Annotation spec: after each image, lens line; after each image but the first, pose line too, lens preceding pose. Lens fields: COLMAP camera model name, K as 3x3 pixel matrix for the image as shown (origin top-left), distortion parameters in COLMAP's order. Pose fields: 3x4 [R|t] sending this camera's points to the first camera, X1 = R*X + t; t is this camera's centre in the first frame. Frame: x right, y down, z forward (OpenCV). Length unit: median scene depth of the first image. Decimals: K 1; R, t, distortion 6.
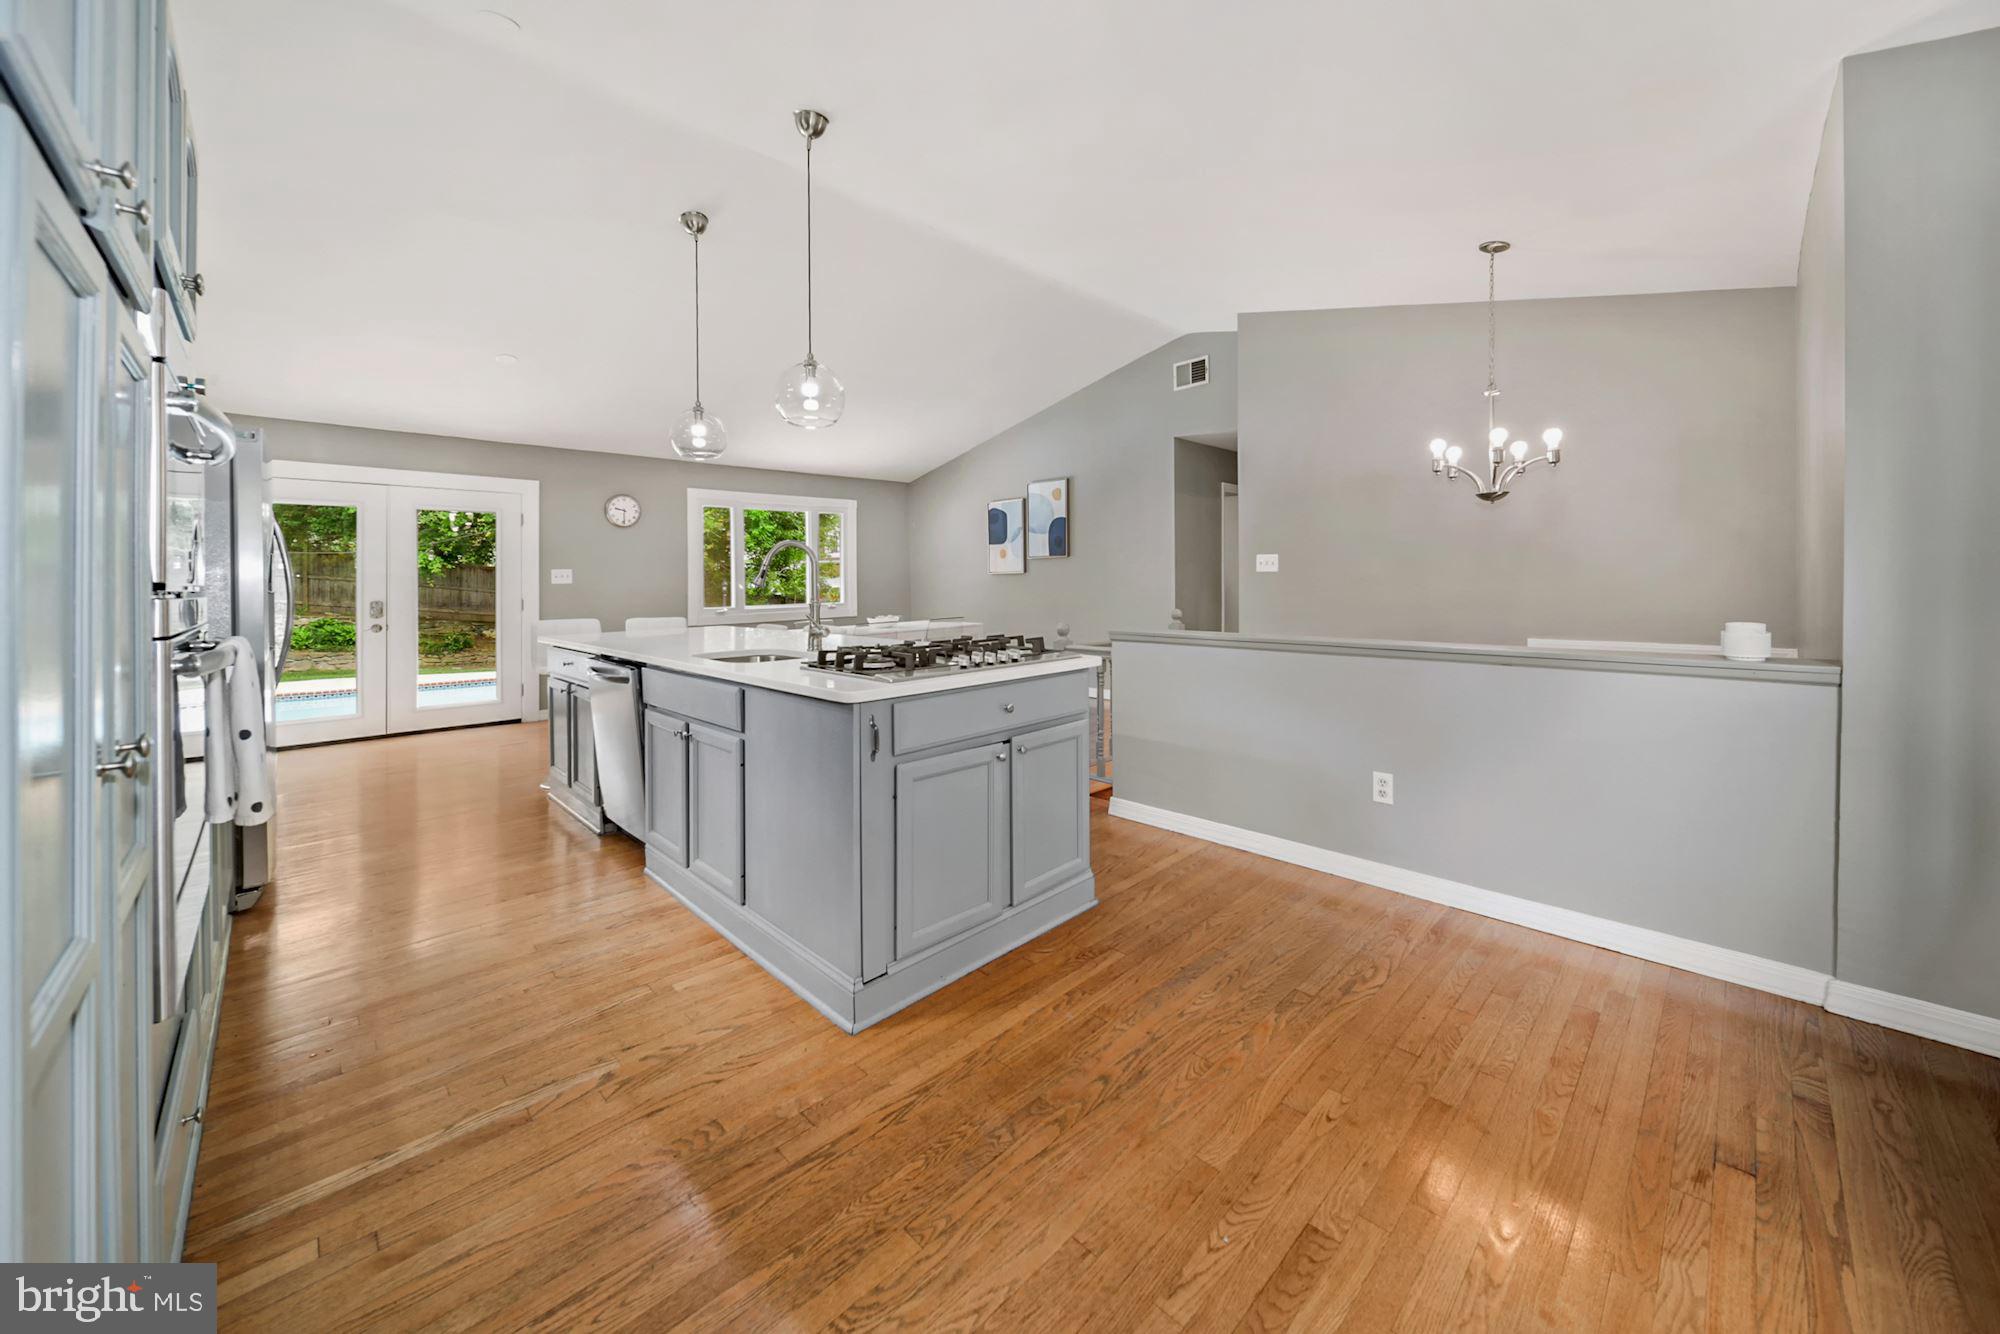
lens RADIAL K [[729.6, 0, 1003.3], [0, 729.6, 578.4], [0, 0, 1]] dist [-0.000695, -0.000307]
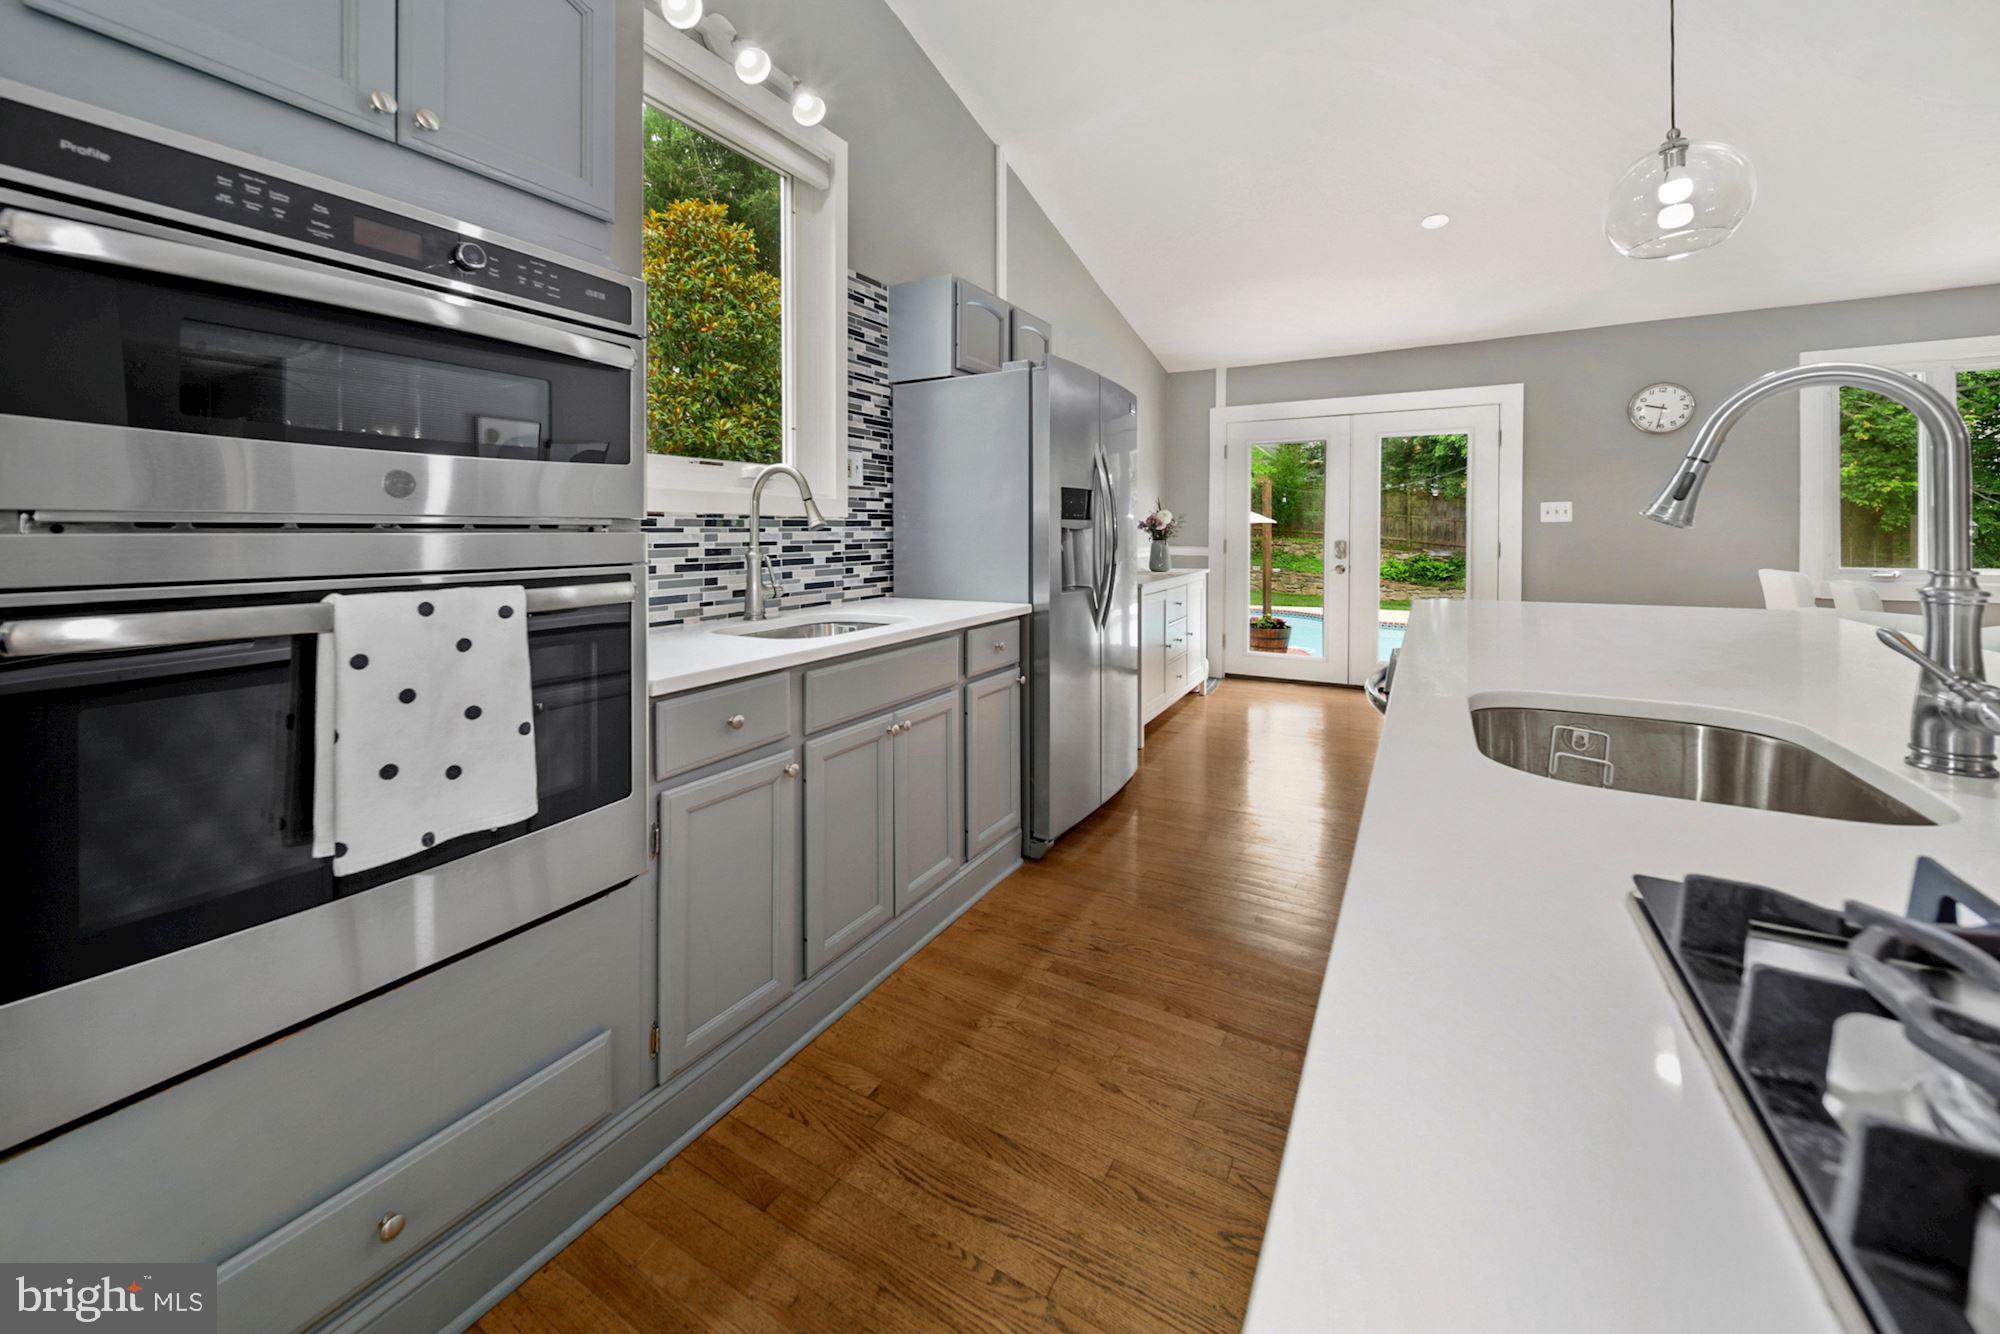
lens RADIAL K [[752.0, 0, 1005.0], [0, 752.0, 522.4], [0, 0, 1]] dist [0.001455, 0.000305]
pose [[0.268552, 0.002180, -0.963263, -0.042968], [0.003588, 0.999988, 0.003264, 0.003303], [0.963258, -0.004332, 0.268541, 0.323512]]
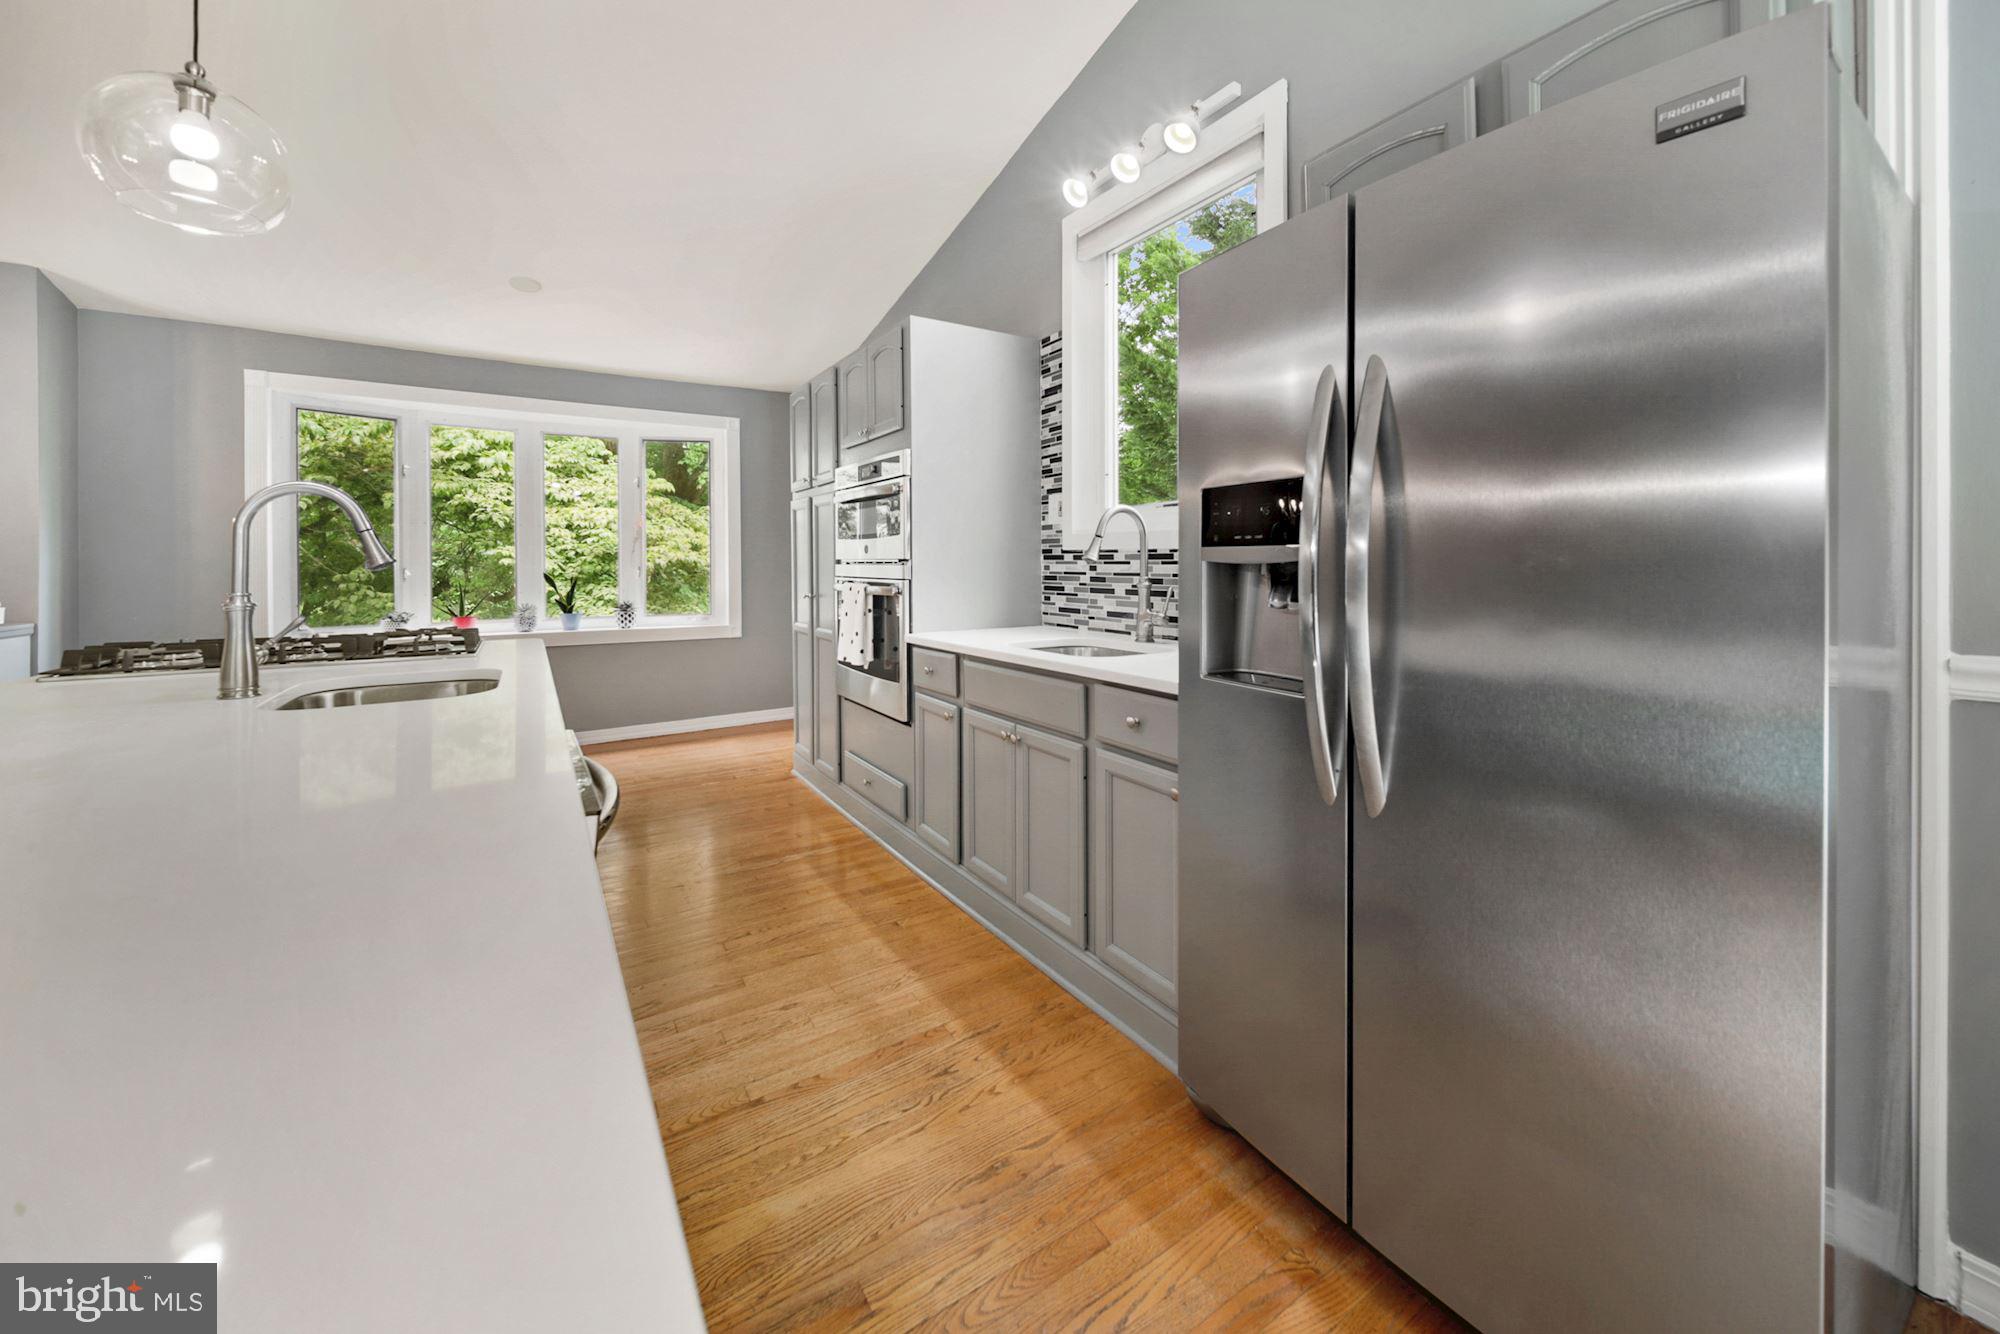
lens RADIAL K [[732.9, 0, 1009.7], [0, 732.9, 560.1], [0, 0, 1]] dist [0.015832, -0.000052]
pose [[-0.978458, 0.016425, 0.205794, -0.469229], [0.014779, 0.999845, -0.009530, 0.009479], [-0.205918, -0.006283, -0.978549, 0.746986]]
